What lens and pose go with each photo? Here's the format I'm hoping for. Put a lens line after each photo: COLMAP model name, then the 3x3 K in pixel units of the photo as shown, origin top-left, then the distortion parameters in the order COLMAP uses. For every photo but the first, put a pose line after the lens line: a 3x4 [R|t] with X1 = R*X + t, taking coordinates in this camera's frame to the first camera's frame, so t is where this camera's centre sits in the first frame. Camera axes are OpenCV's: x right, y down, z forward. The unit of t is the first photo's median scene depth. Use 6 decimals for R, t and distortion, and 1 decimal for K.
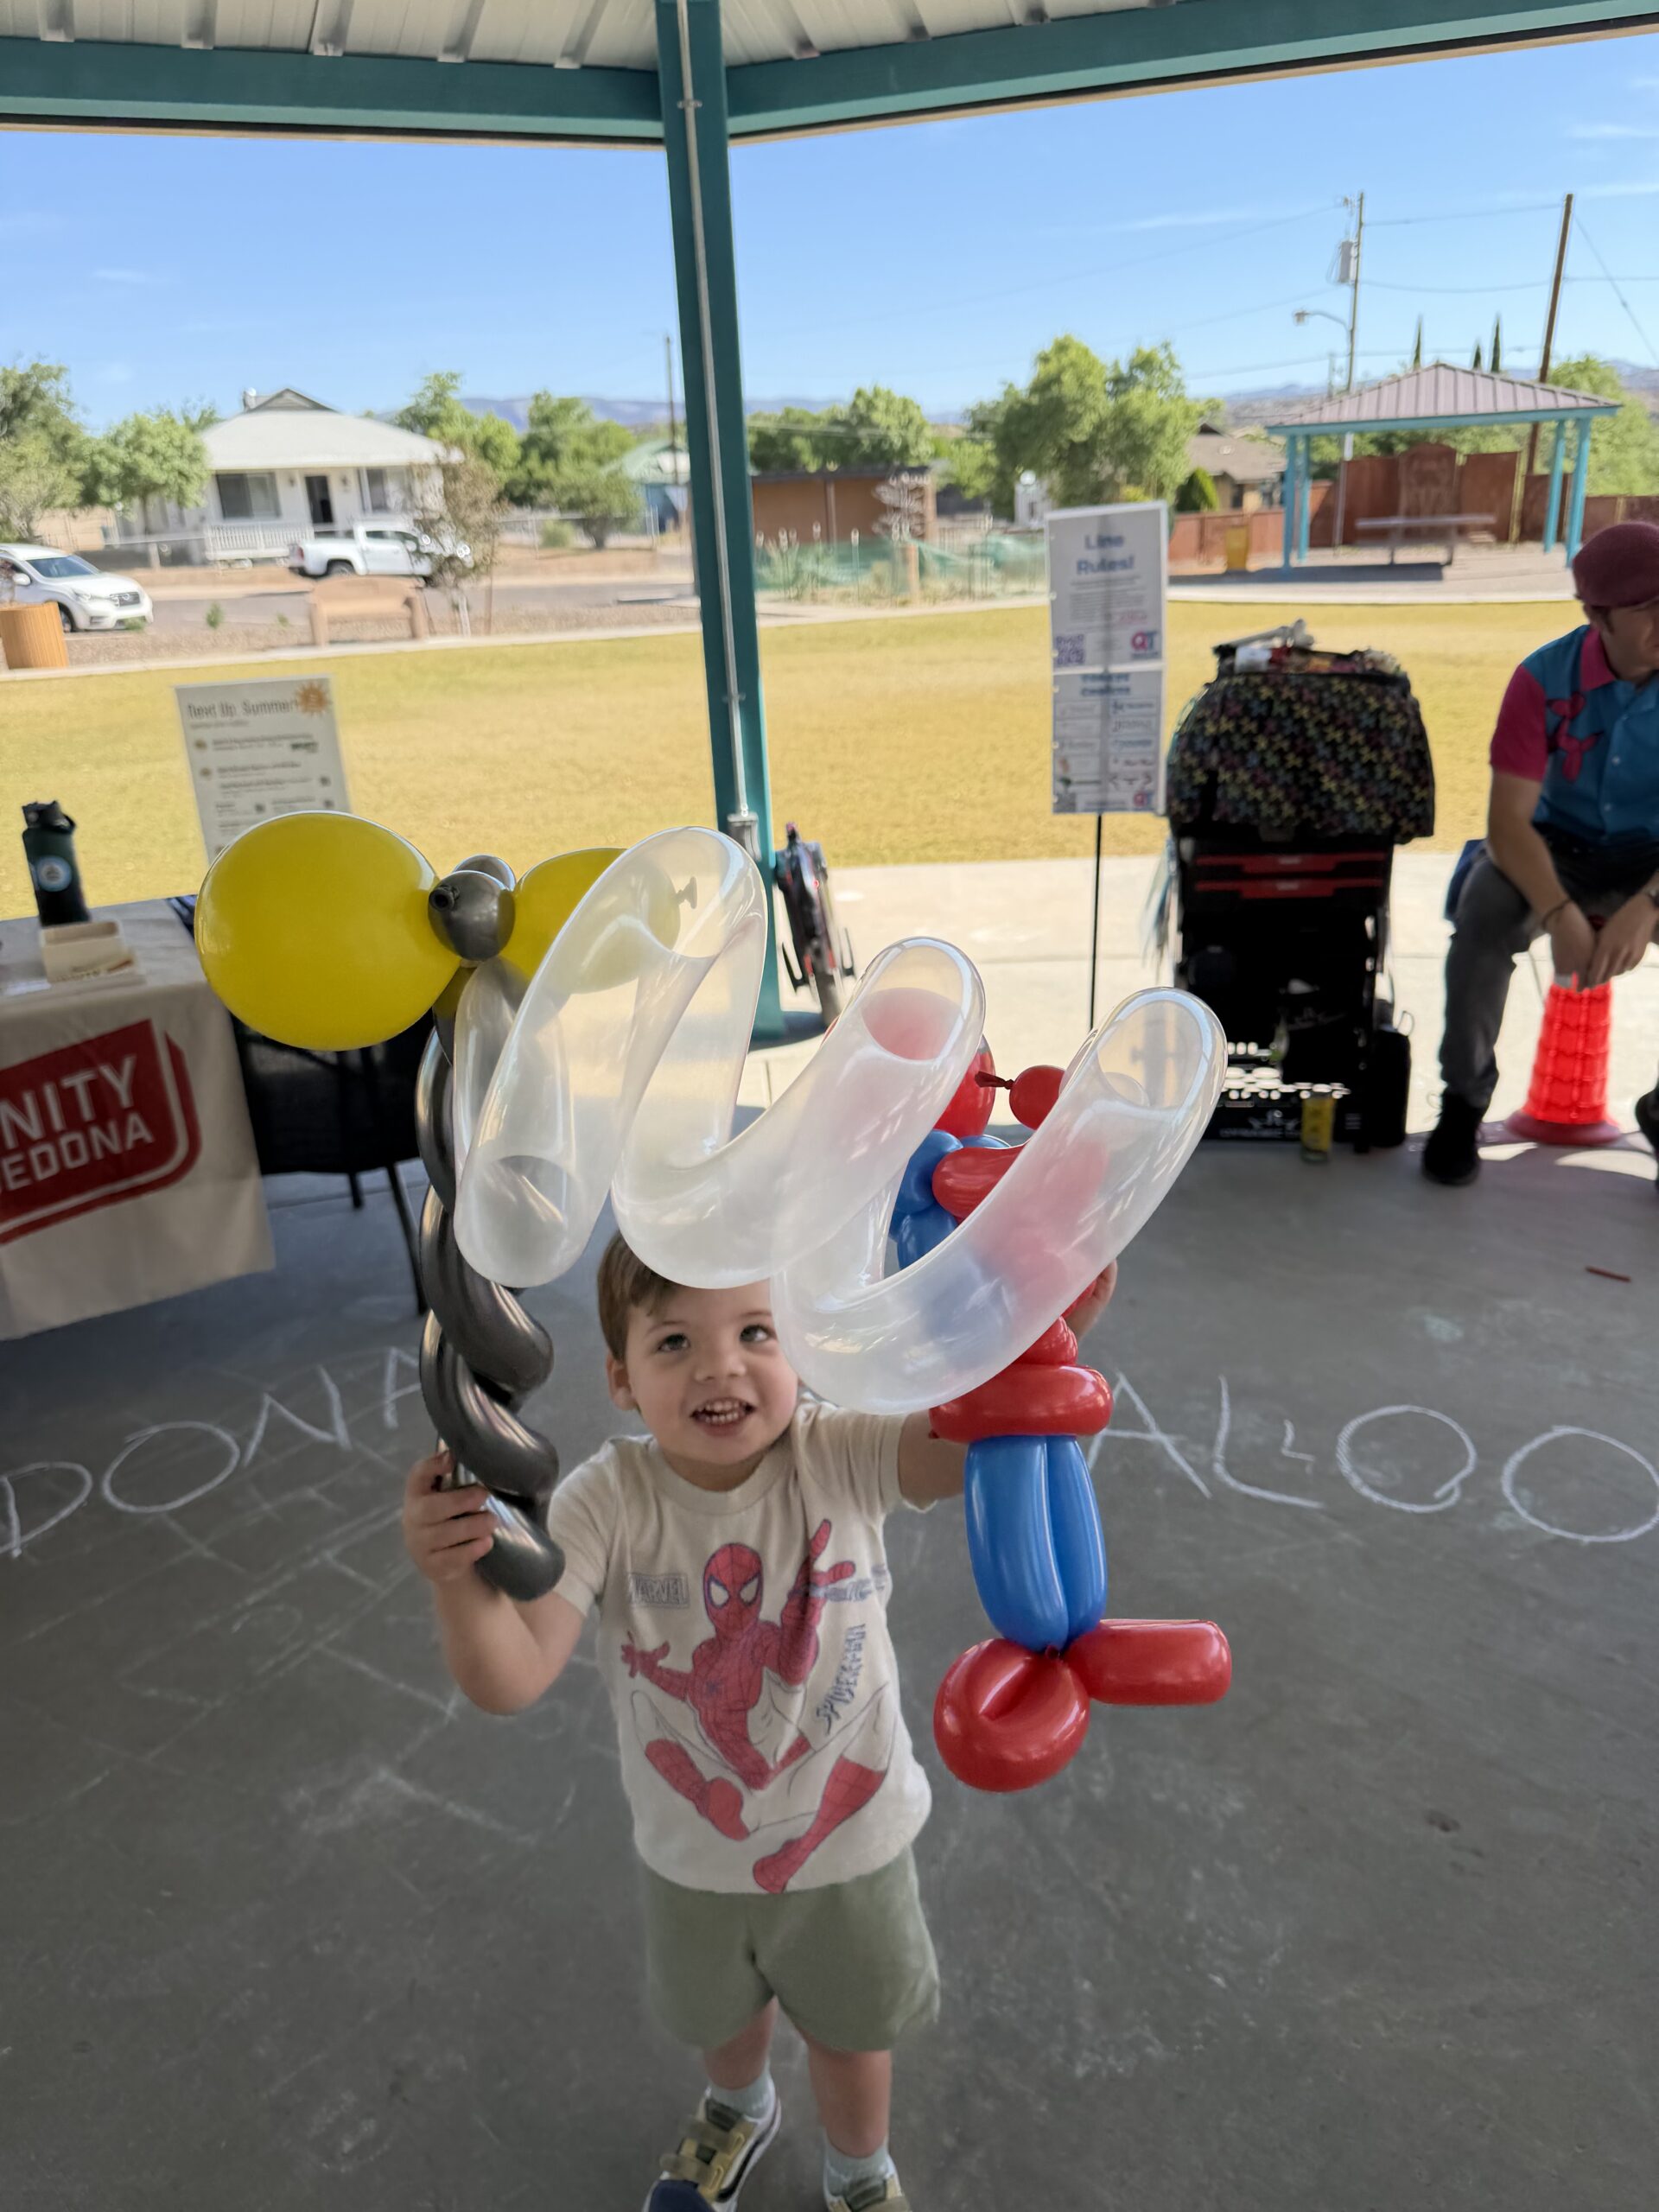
lens RADIAL K [[1573.1, 0, 816.7], [0, 1573.1, 1109.7], [0, 0, 1]] dist [0.048402, -0.097908]
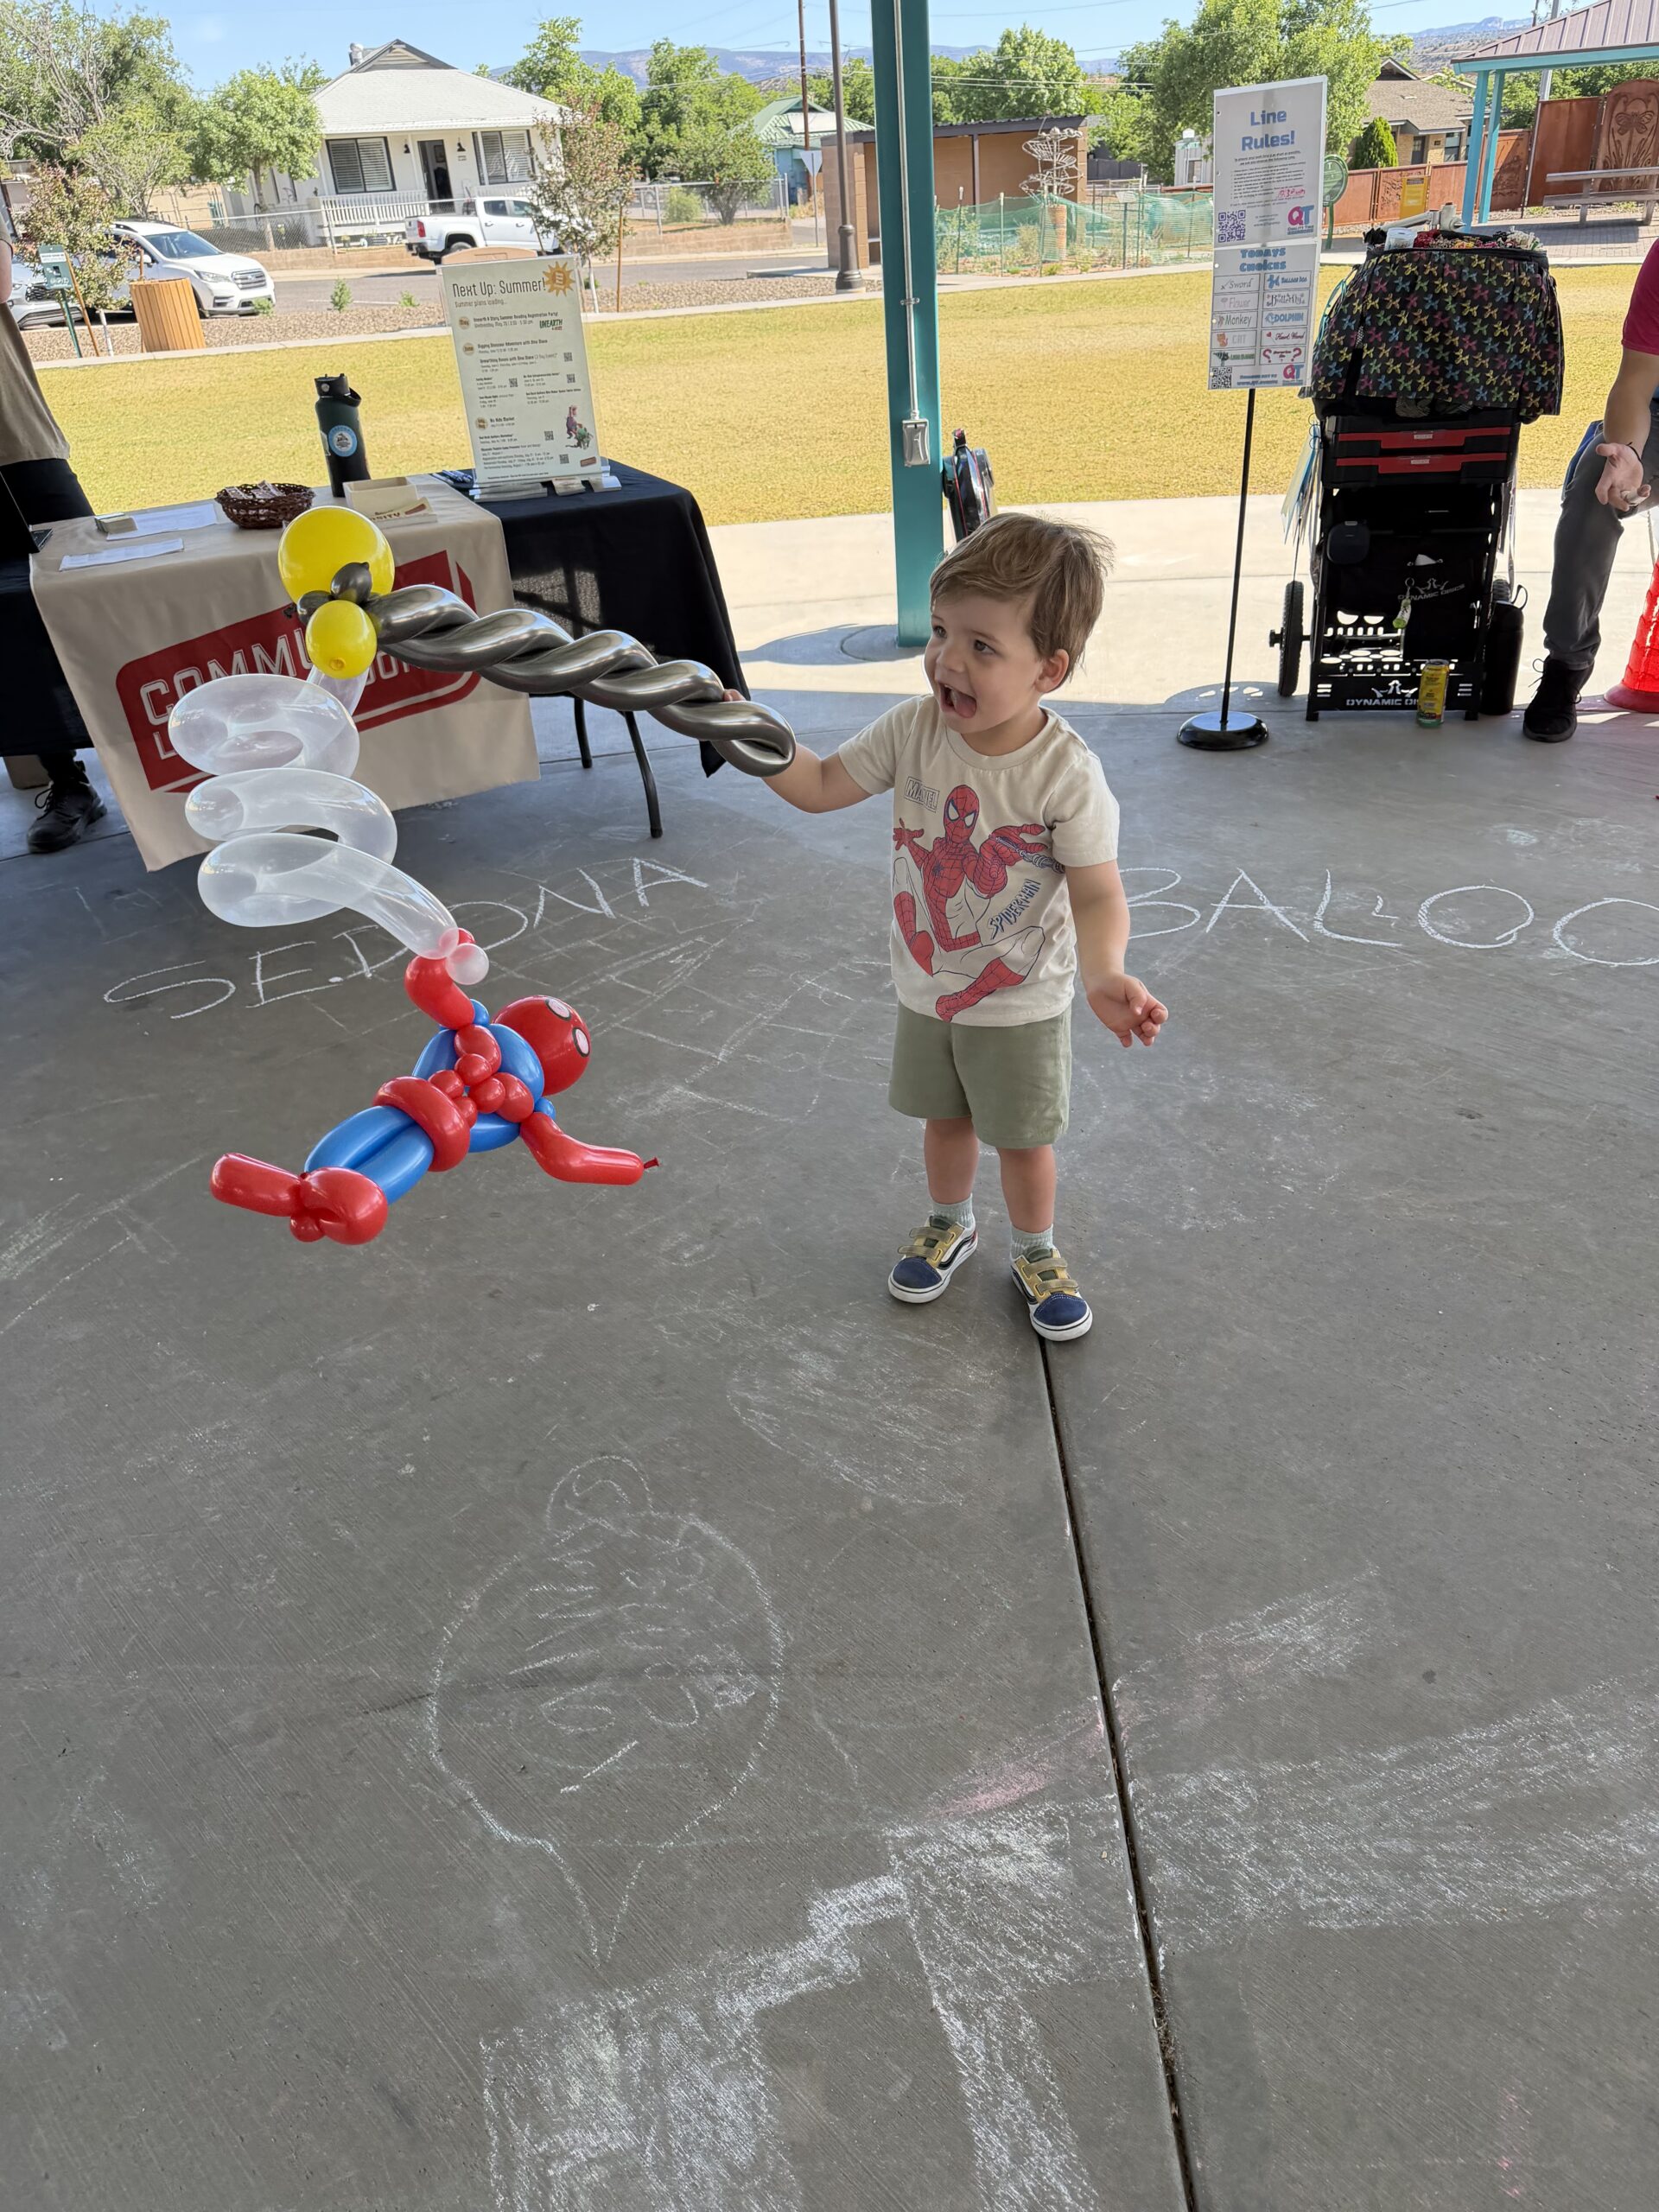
lens RADIAL K [[1578.2, 0, 829.5], [0, 1578.2, 1106.0], [0, 0, 1]] dist [0.021178, -0.028107]
pose [[0.997614, 0.023244, -0.065001, -0.006651], [-0.012193, 0.986134, 0.165503, 0.026880], [0.067947, -0.164316, 0.984065, -0.041602]]
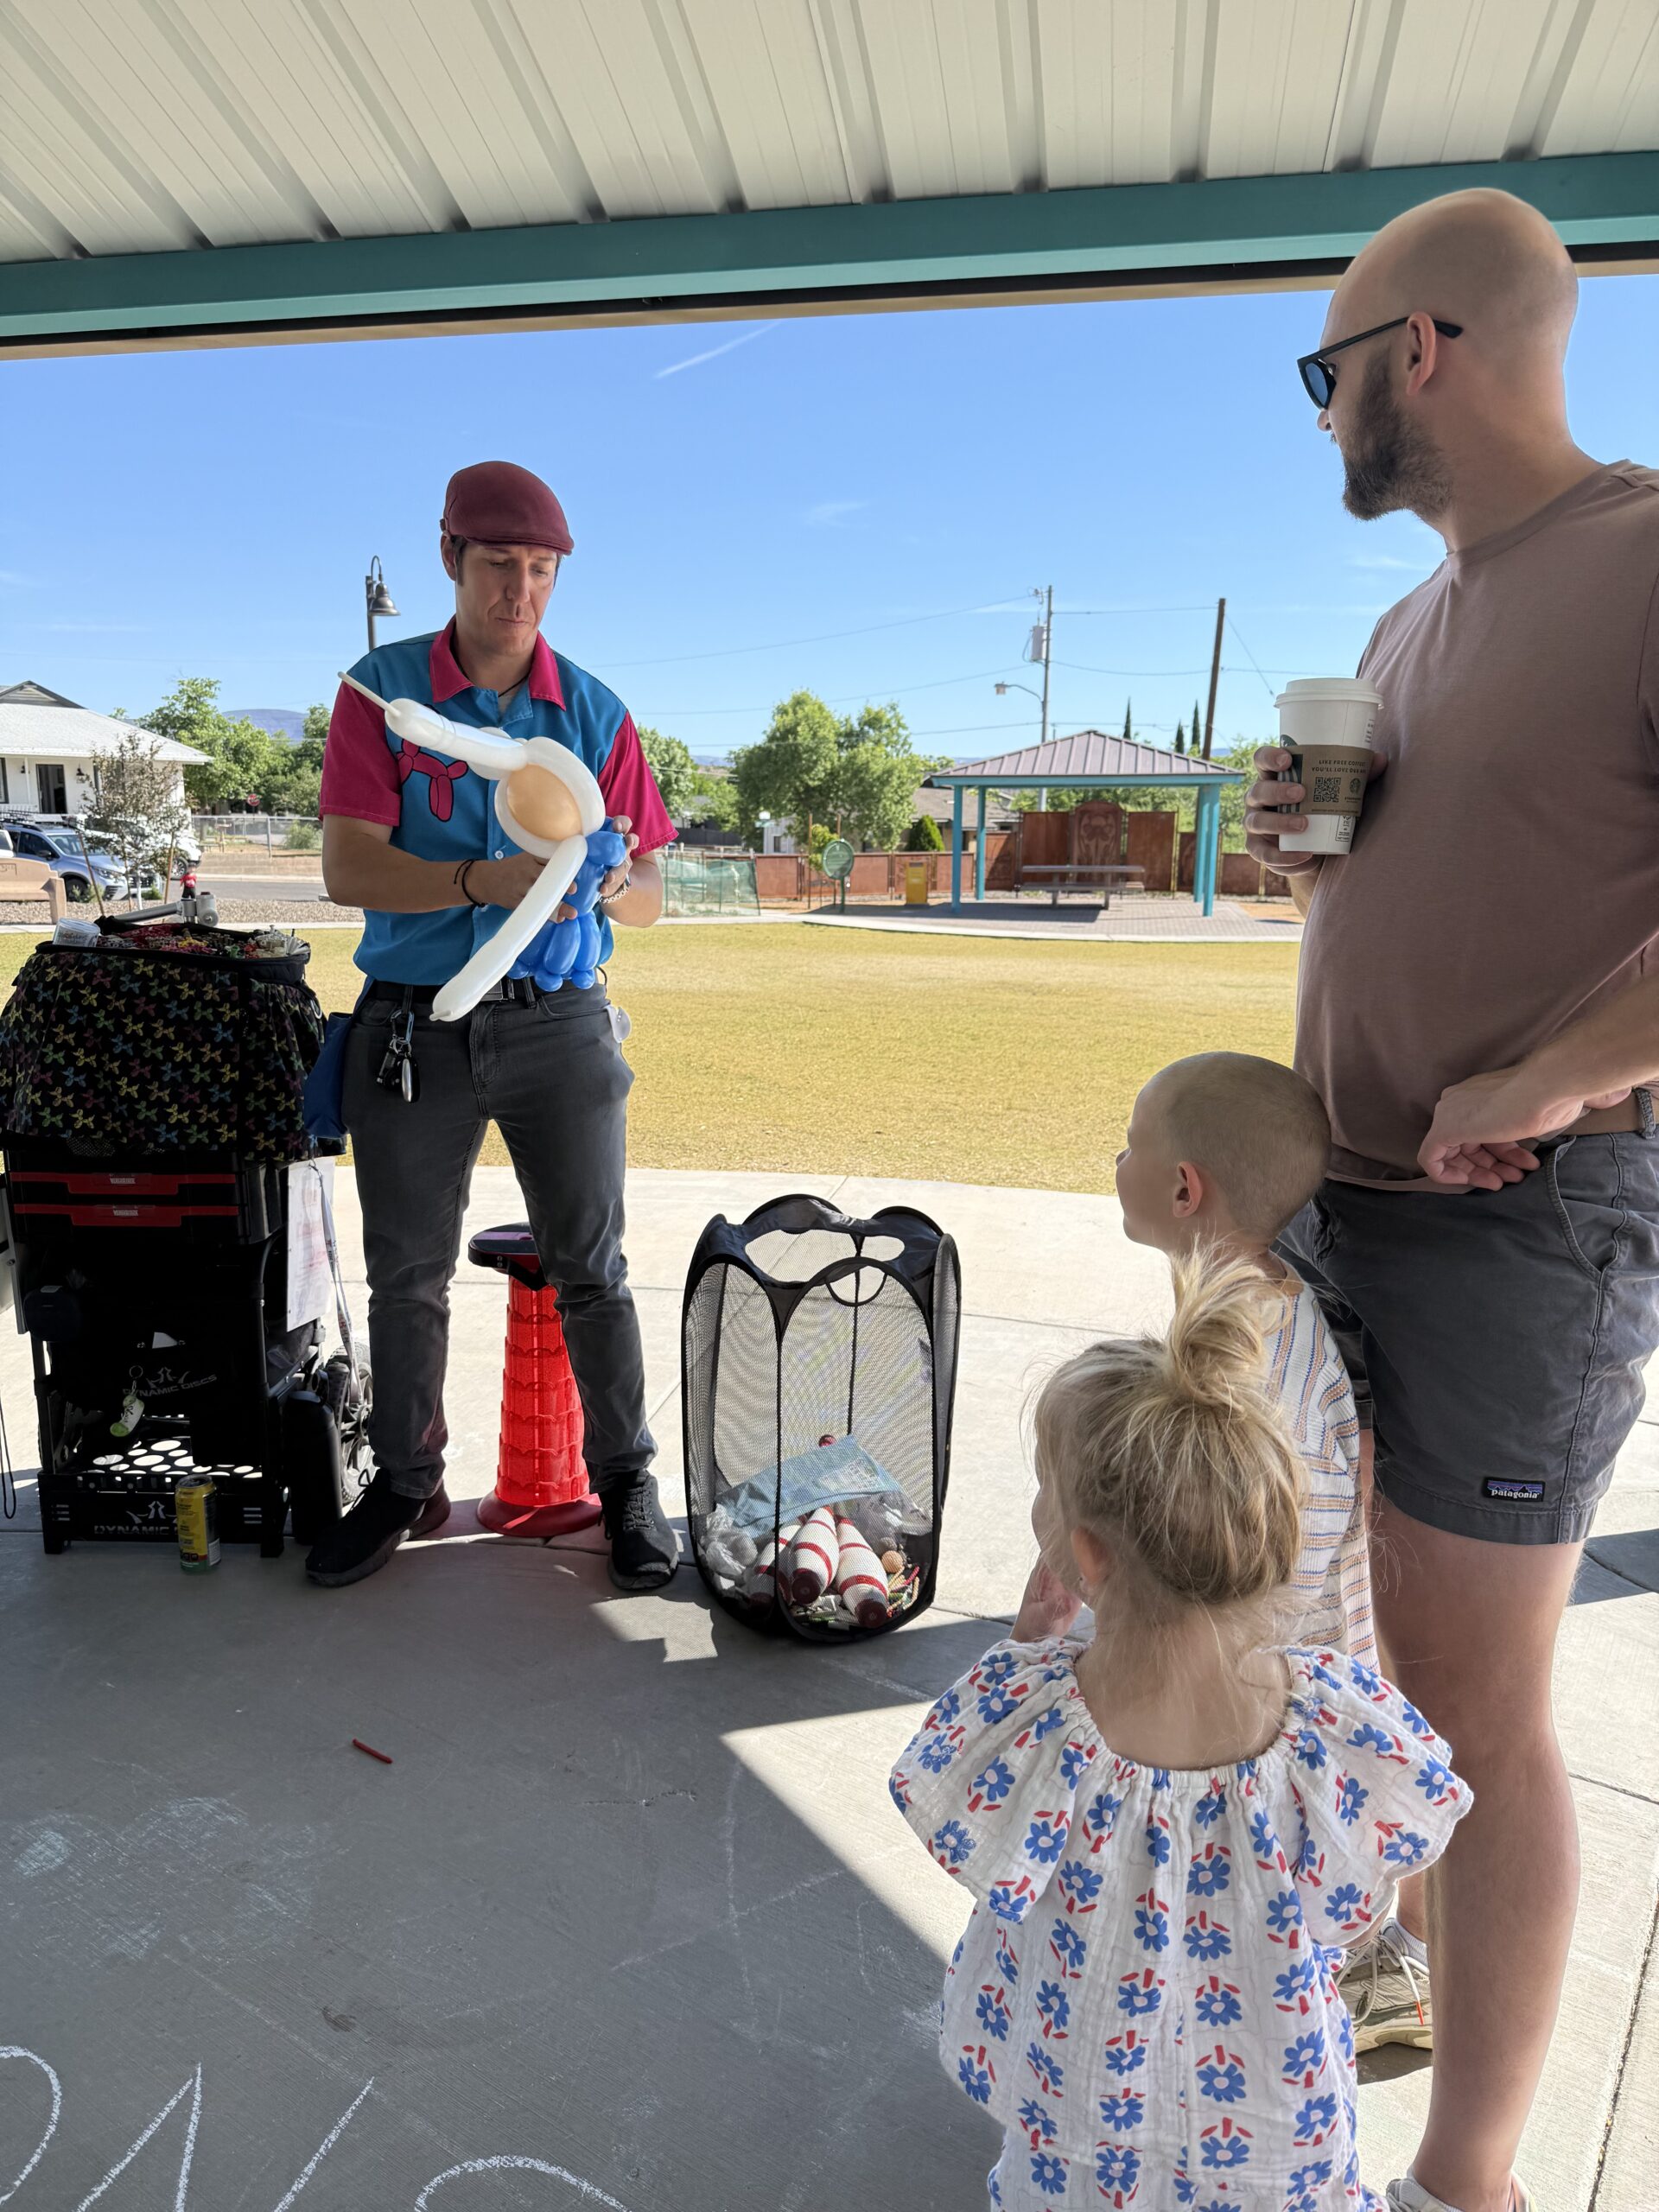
lens RADIAL K [[1541.7, 0, 820.0], [0, 1541.7, 1103.8], [0, 0, 1]] dist [0.127796, -0.252375]
pose [[0.990538, 0.035069, 0.132682, 0.115555], [-0.008643, 0.980821, -0.194721, -0.009903], [-0.136966, 0.191732, 0.971843, 0.039577]]
